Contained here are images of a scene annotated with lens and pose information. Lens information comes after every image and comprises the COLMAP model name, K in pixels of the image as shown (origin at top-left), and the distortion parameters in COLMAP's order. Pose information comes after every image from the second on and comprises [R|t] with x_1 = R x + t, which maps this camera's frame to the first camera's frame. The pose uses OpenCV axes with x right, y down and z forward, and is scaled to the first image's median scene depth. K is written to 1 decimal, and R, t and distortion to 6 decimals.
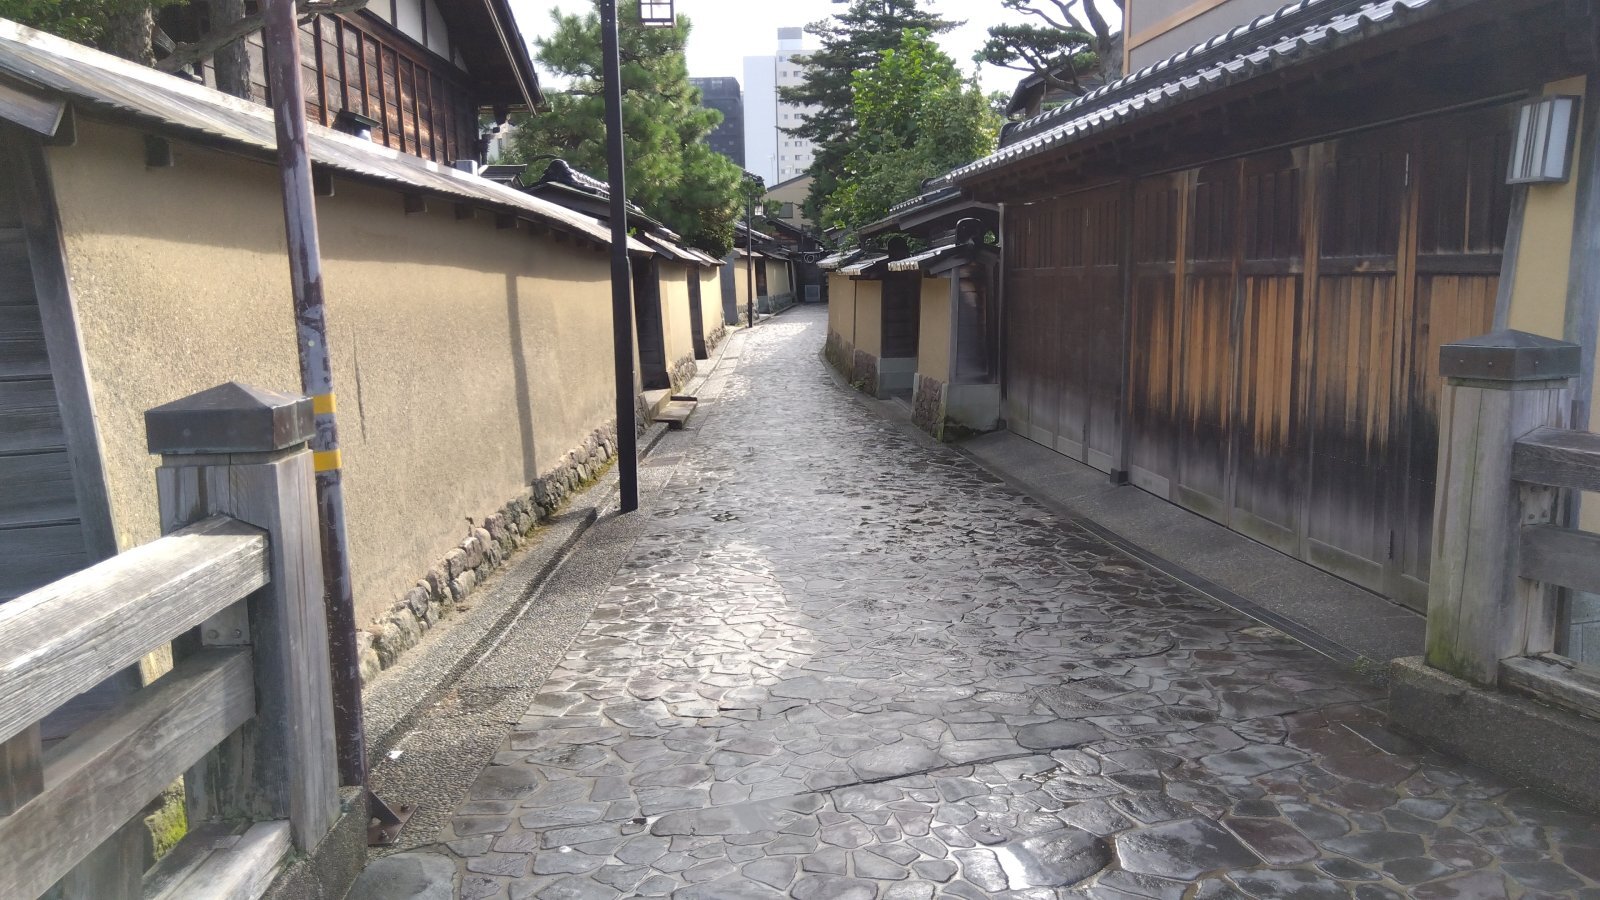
lens RADIAL K [[1207.9, 0, 803.3], [0, 1207.9, 442.6], [0, 0, 1]] dist [0.117804, -0.190138]
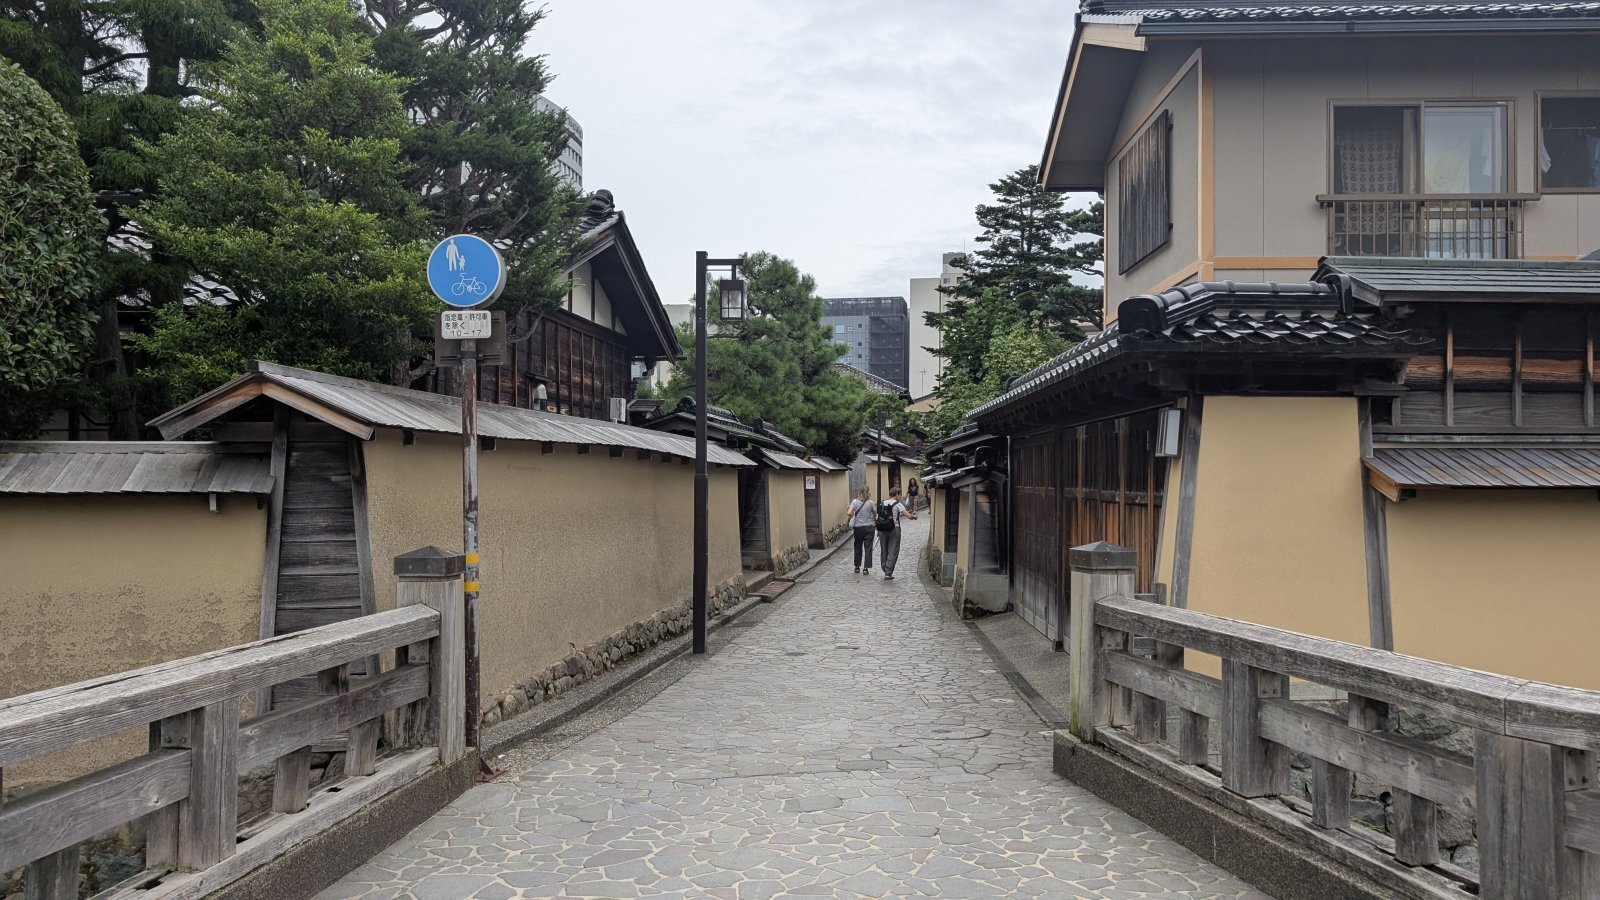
lens RADIAL K [[1139.8, 0, 798.4], [0, 1139.8, 459.6], [0, 0, 1]] dist [0.001627, -0.002861]
pose [[0.989871, 0.021114, -0.140388, 0.183985], [-0.041841, 0.988343, -0.146378, 0.027119], [0.135661, 0.150770, 0.979216, -0.366445]]
